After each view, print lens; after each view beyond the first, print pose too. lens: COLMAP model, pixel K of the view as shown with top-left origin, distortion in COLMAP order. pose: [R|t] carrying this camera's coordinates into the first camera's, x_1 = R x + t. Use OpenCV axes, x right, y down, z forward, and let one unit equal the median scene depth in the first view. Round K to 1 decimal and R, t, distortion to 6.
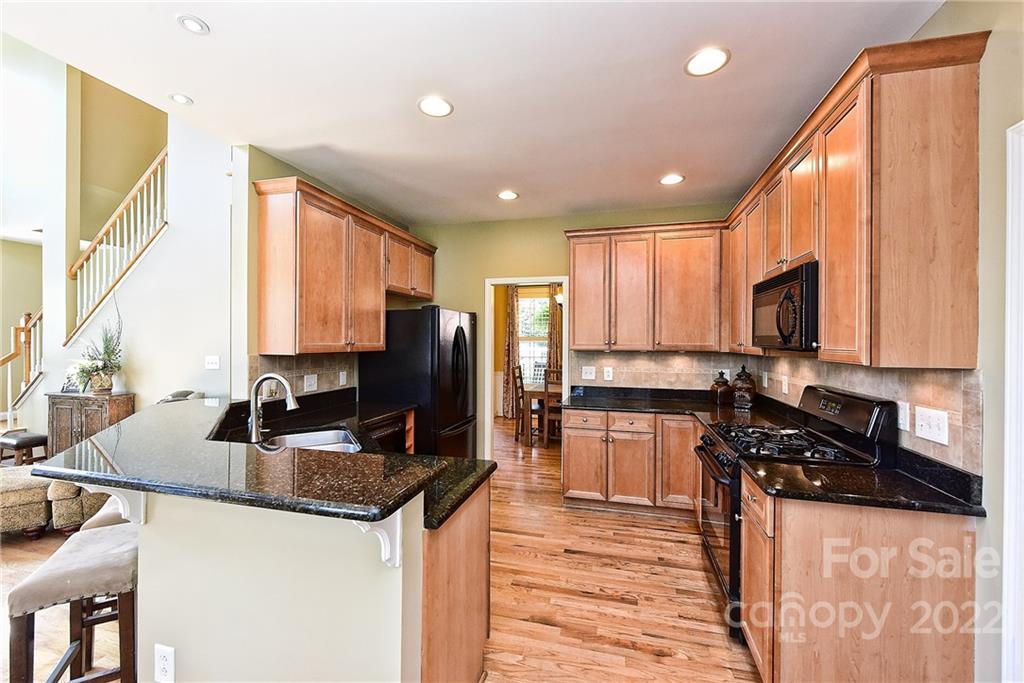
lens RADIAL K [[404.8, 0, 512.9], [0, 404.8, 338.8], [0, 0, 1]] dist [-0.000871, -0.000034]
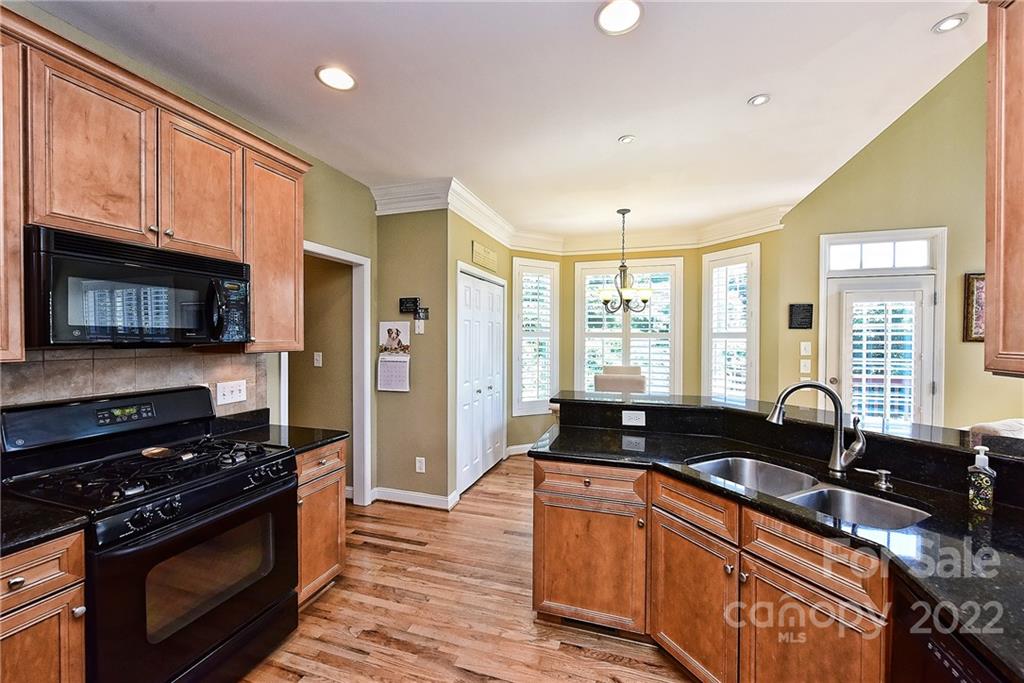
lens RADIAL K [[404.8, 0, 511.2], [0, 404.8, 337.2], [0, 0, 1]] dist [-0.000871, -0.000034]
pose [[-0.999686, -0.003888, 0.024766, -0.028209], [-0.003507, 0.999876, 0.015372, -0.015964], [-0.024822, 0.015281, -0.999575, 2.121793]]
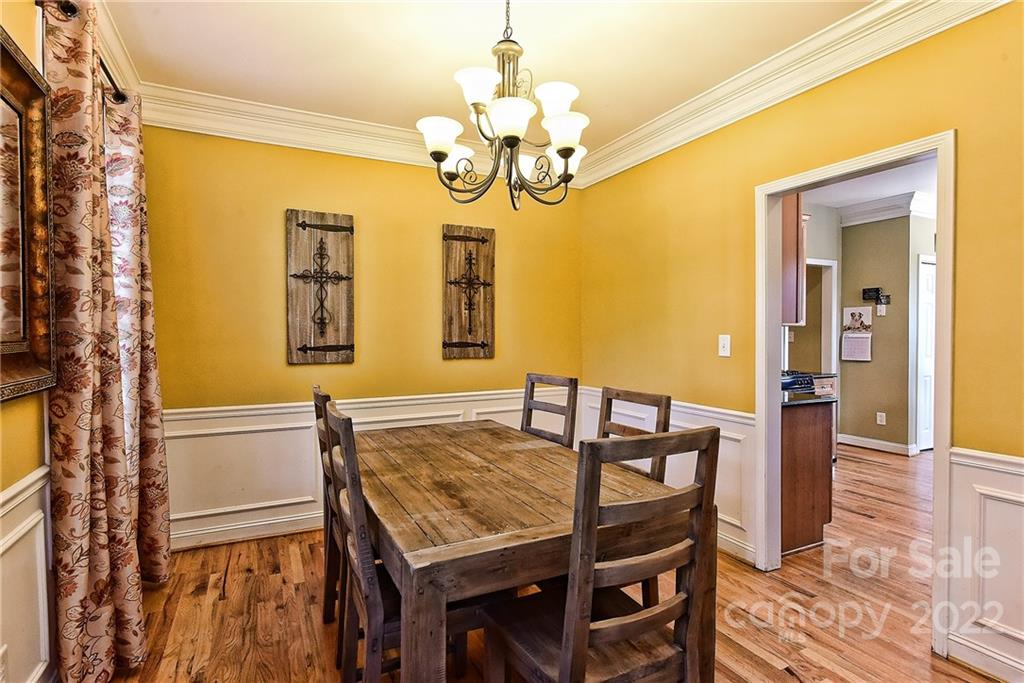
lens RADIAL K [[511.5, 0, 512.1], [0, 511.5, 338.3], [0, 0, 1]] dist [-0.002681, -0.000209]
pose [[-0.685610, -0.007550, 0.727929, -0.248668], [0.002822, 0.999911, 0.013029, 0.080430], [-0.727963, 0.010987, -0.685528, 3.819008]]
